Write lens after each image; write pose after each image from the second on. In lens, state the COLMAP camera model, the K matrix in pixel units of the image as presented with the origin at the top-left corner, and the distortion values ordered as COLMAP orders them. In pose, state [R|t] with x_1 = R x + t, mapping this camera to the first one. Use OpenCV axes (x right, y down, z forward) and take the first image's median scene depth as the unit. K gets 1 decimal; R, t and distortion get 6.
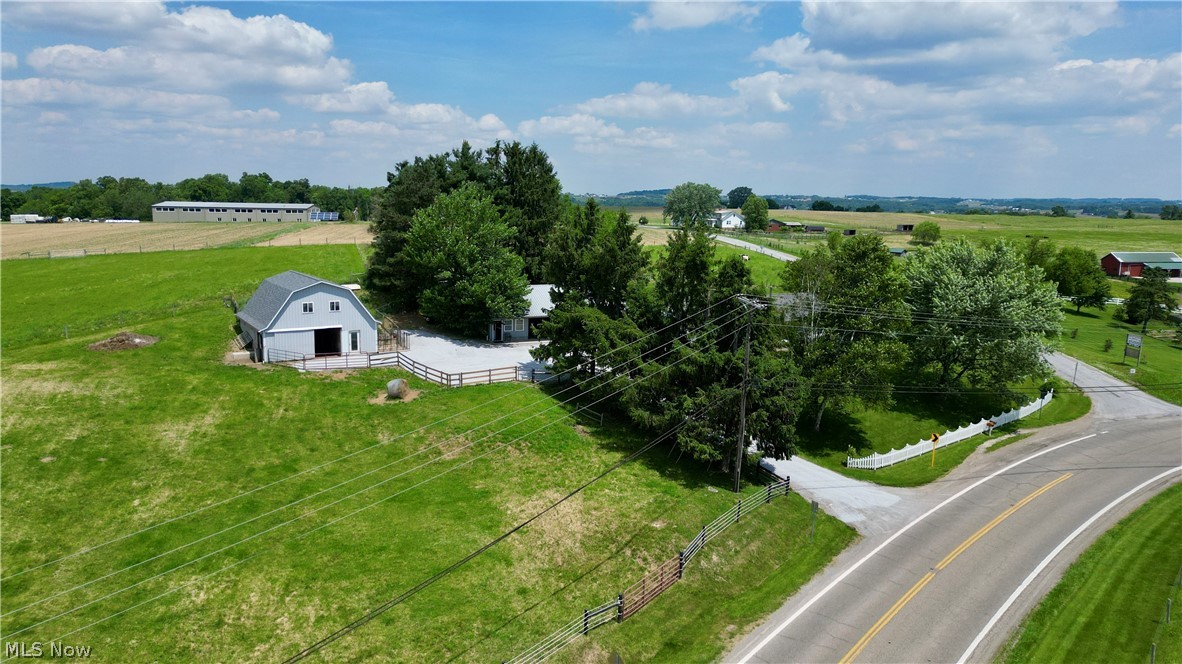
lens RADIAL K [[825.9, 0, 591.0], [0, 825.9, 332.0], [0, 0, 1]] dist [0.034239, 0.001186]
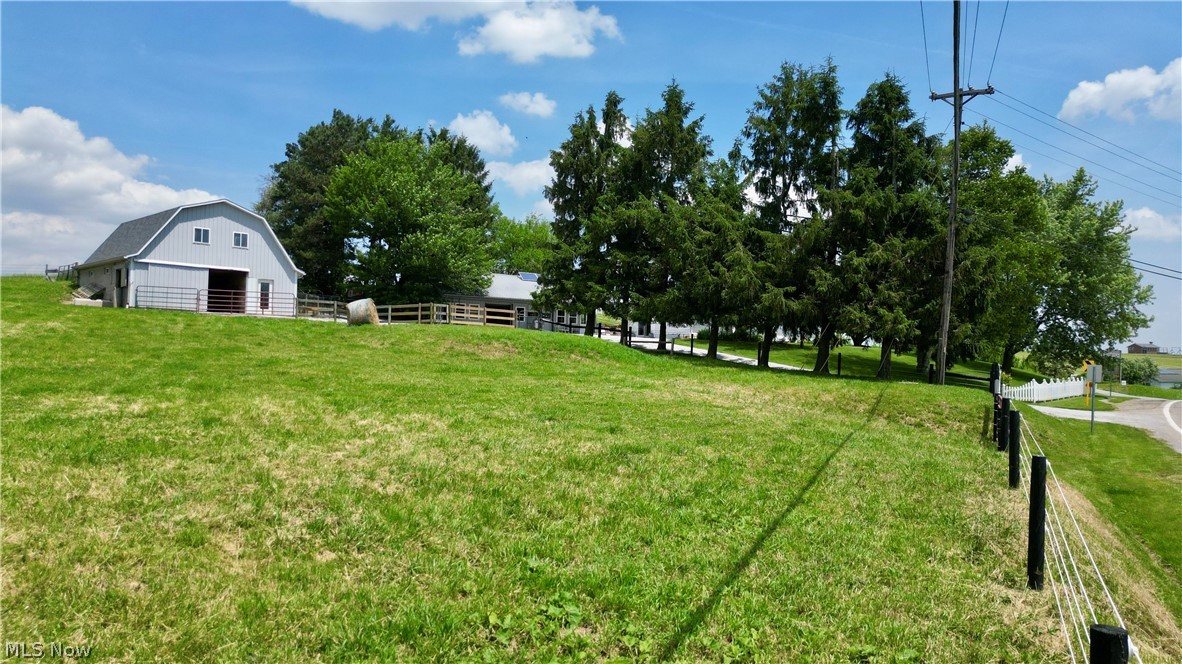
lens RADIAL K [[824.8, 0, 591.0], [0, 824.8, 332.0], [0, 0, 1]] dist [0.063762, -0.059863]
pose [[0.976566, 0.016423, 0.214592, -0.212858], [0.023375, 0.983093, -0.181611, 0.227787], [-0.213946, 0.182371, 0.959671, 0.341412]]
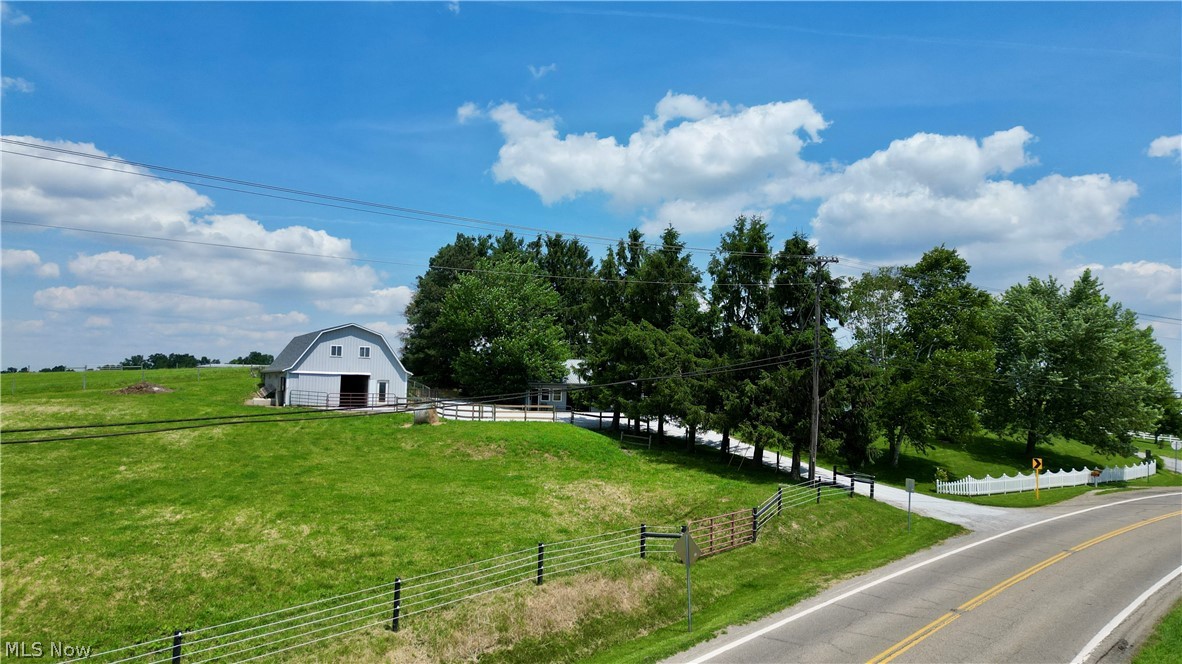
lens RADIAL K [[824.8, 0, 591.0], [0, 824.8, 332.0], [0, 0, 1]] dist [0.063762, -0.059863]
pose [[0.999126, 0.008569, -0.040901, -0.015316], [-0.017874, 0.972328, -0.232936, 0.204454], [0.037773, 0.233463, 0.971632, 0.105358]]
